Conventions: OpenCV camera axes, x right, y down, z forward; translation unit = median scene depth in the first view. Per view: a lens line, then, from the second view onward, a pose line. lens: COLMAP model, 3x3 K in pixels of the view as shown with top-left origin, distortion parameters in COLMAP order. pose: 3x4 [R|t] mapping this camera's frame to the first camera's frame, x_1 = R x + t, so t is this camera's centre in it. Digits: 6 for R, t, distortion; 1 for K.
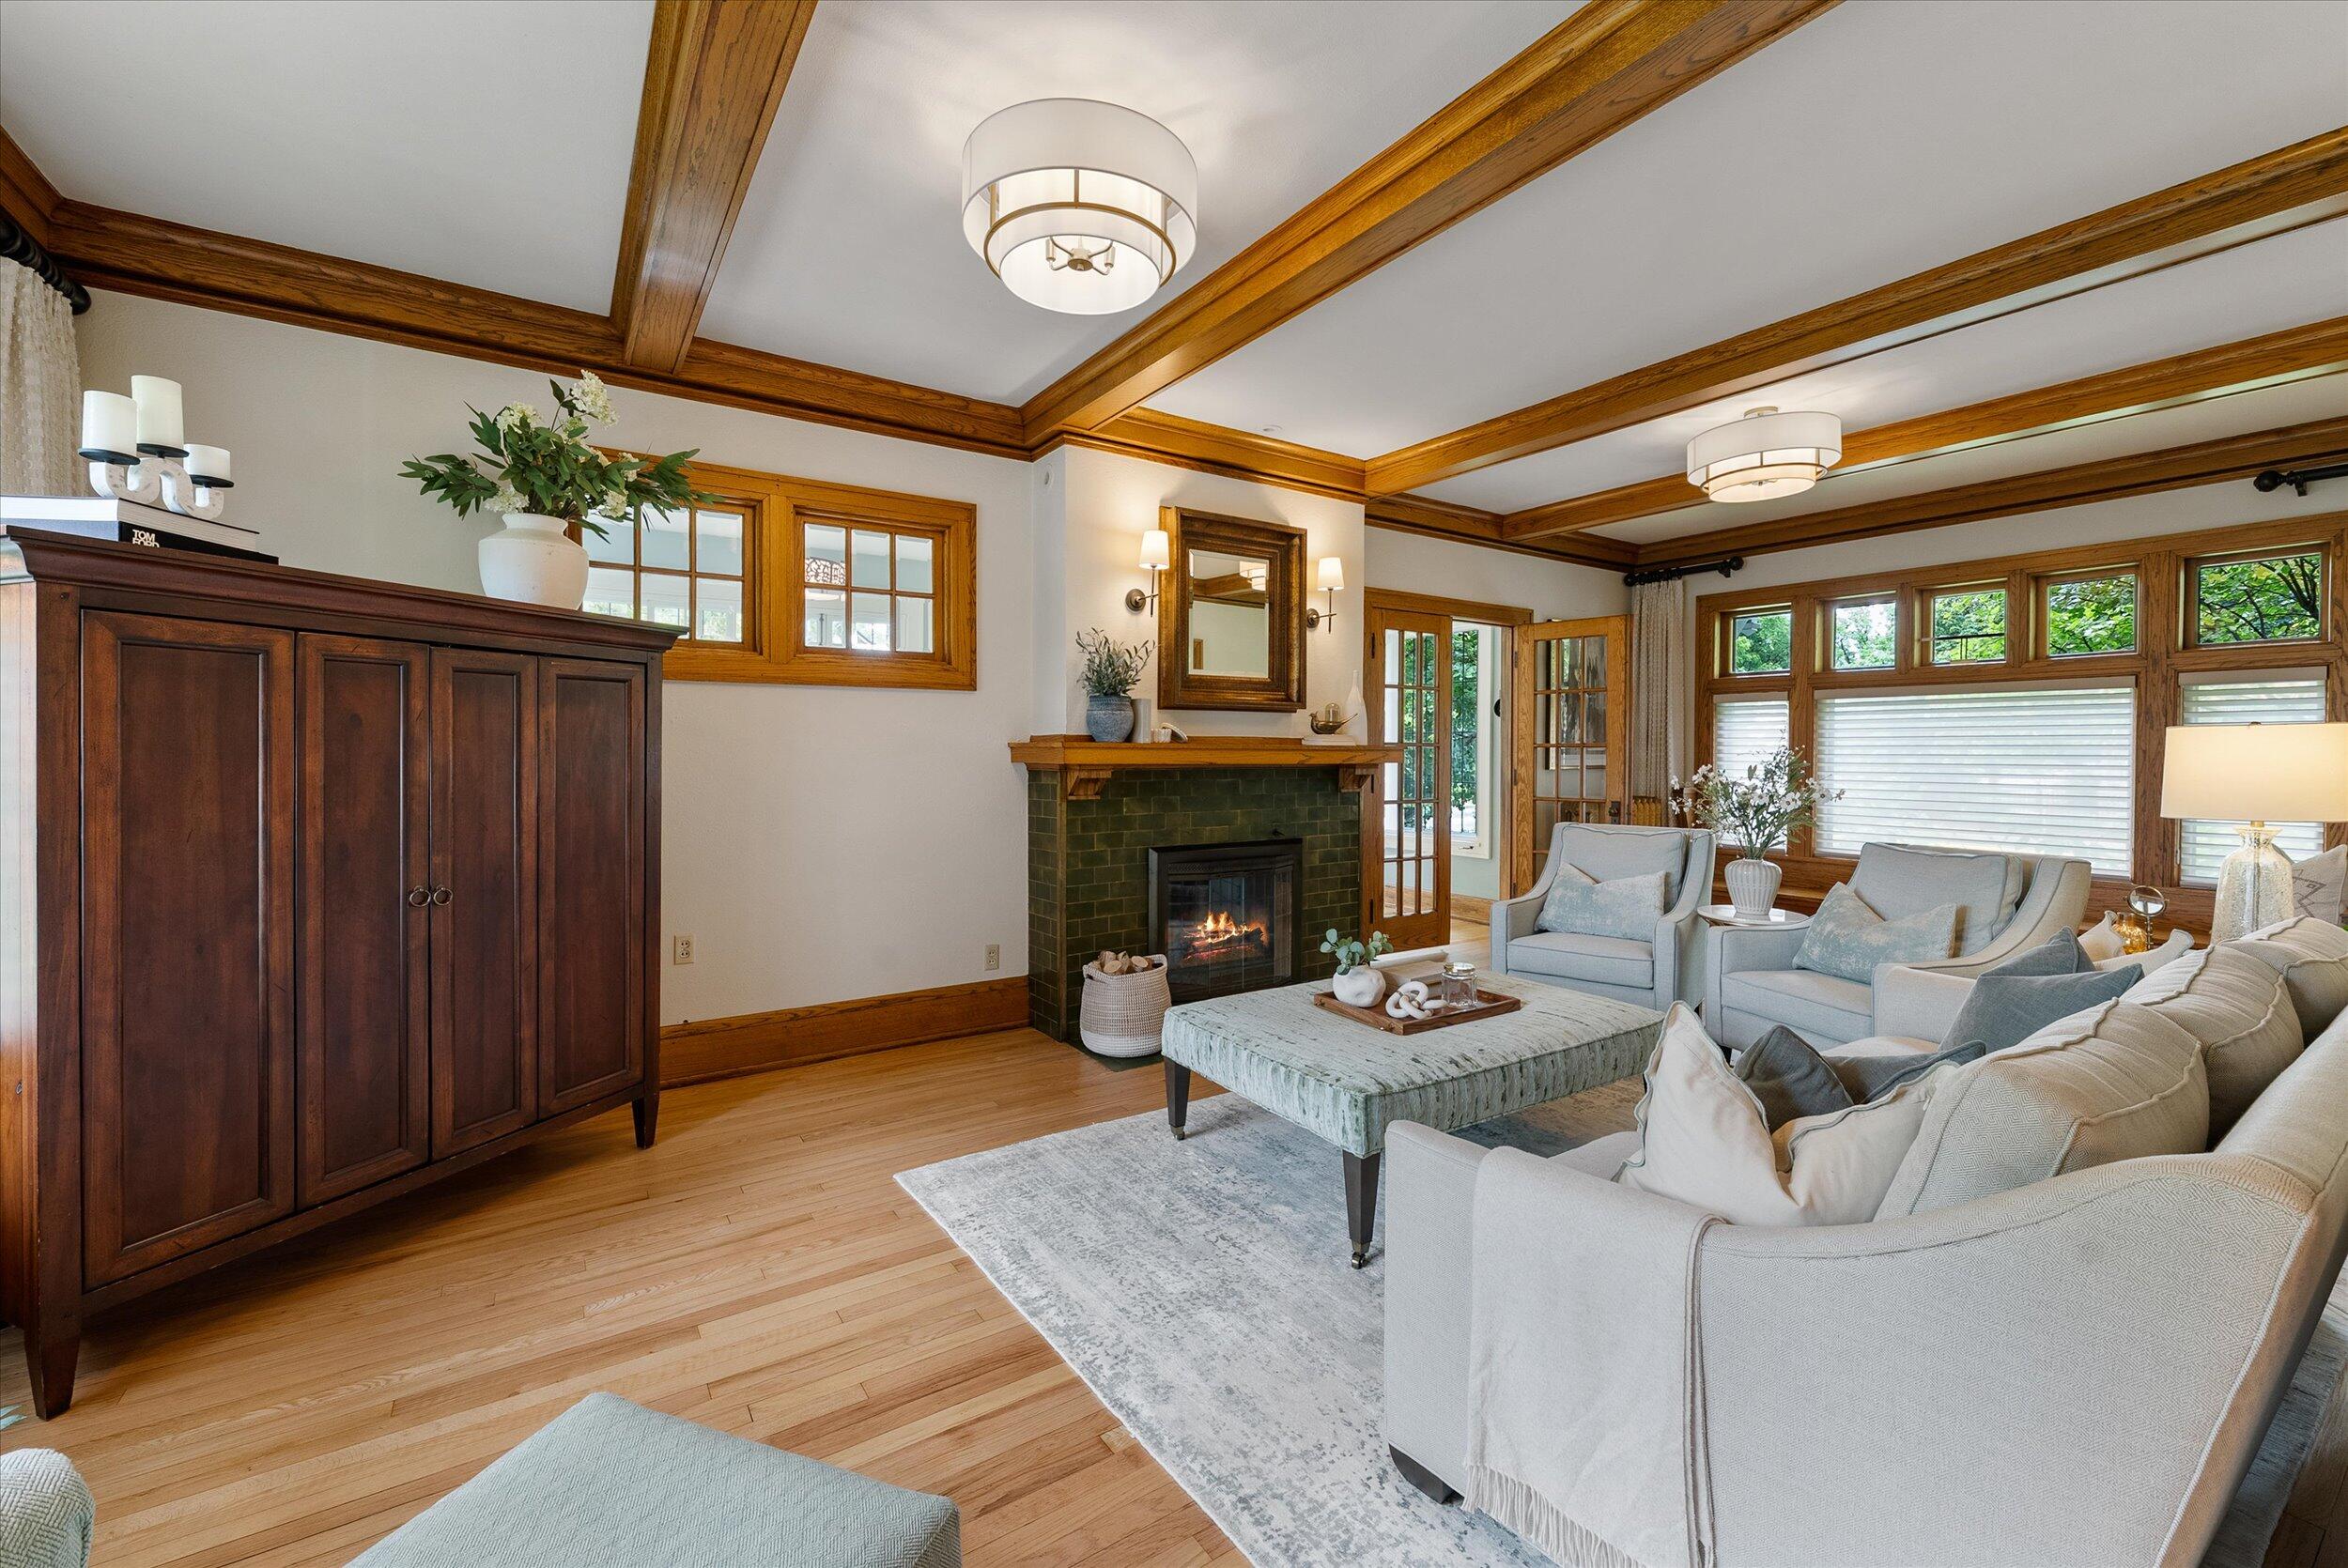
lens RADIAL K [[943.0, 0, 1171.9], [0, 943.0, 762.4], [0, 0, 1]] dist [0.019833, -0.002121]
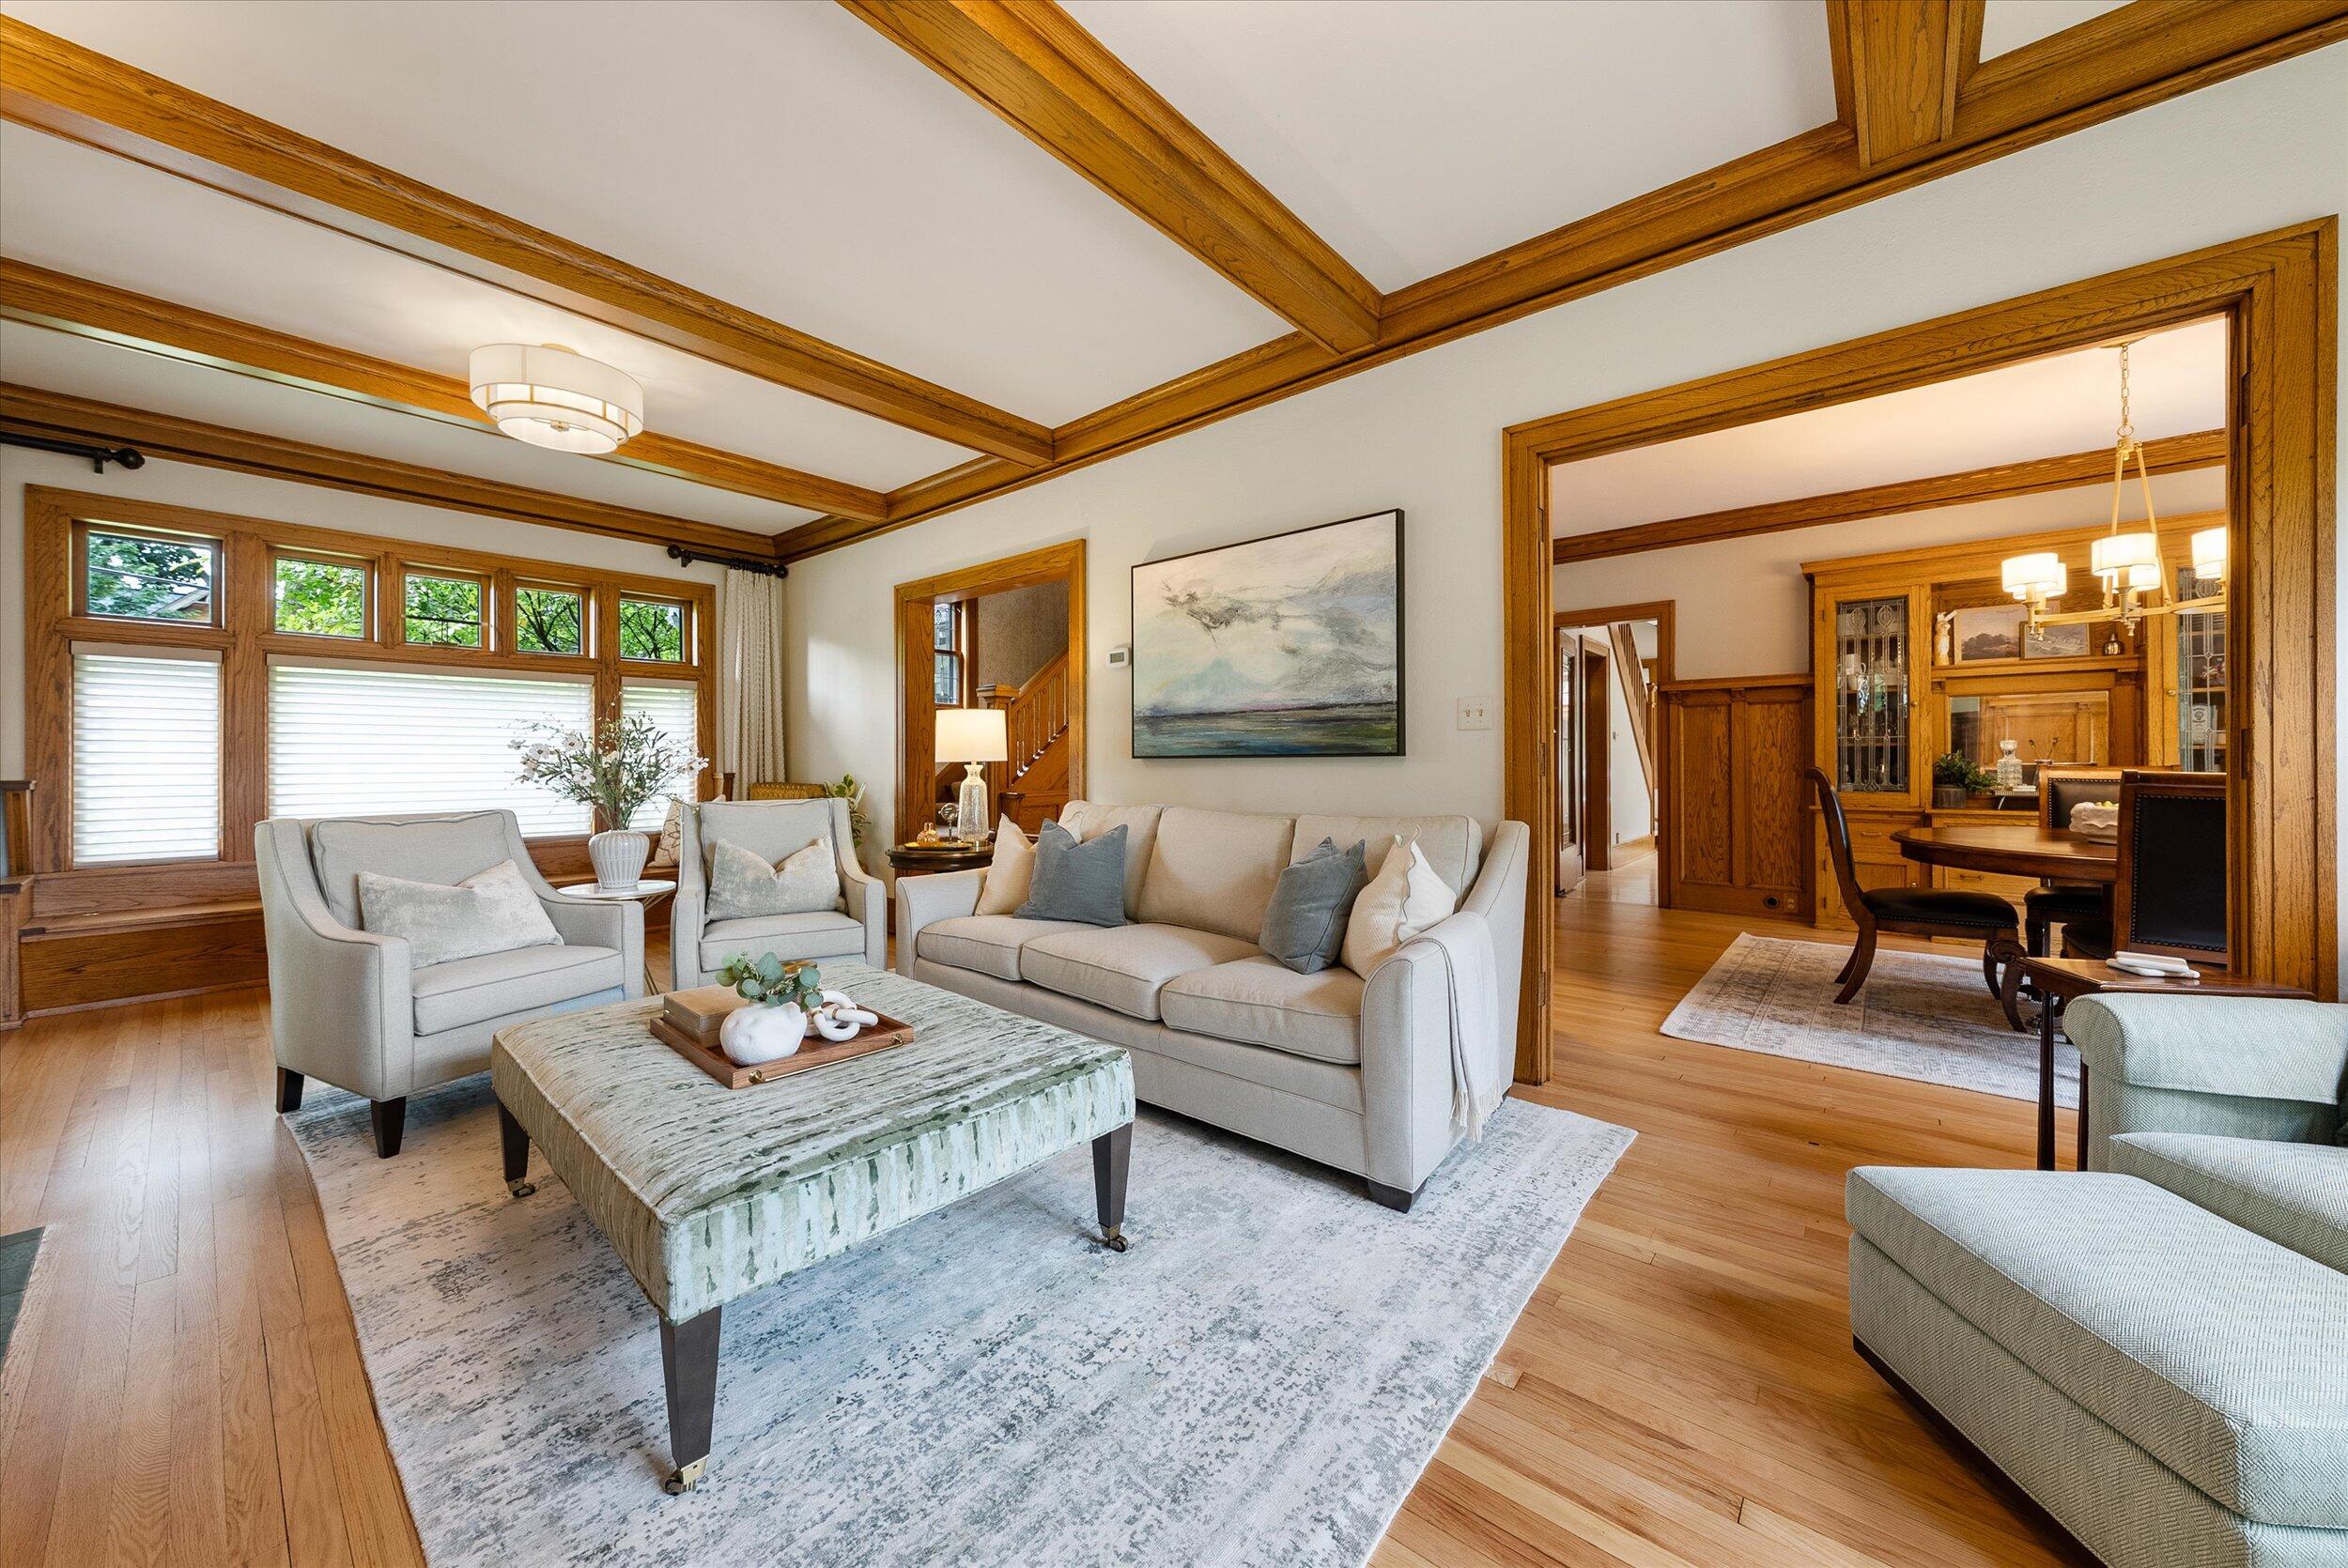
lens RADIAL K [[847.4, 0, 1168.5], [0, 847.4, 766.0], [0, 0, 1]] dist [0.025329, -0.000112]
pose [[-0.258422, -0.009322, 0.965987, -0.325136], [0.018176, 0.999730, 0.014510, 0.029757], [-0.965861, 0.021308, -0.258183, 0.620364]]
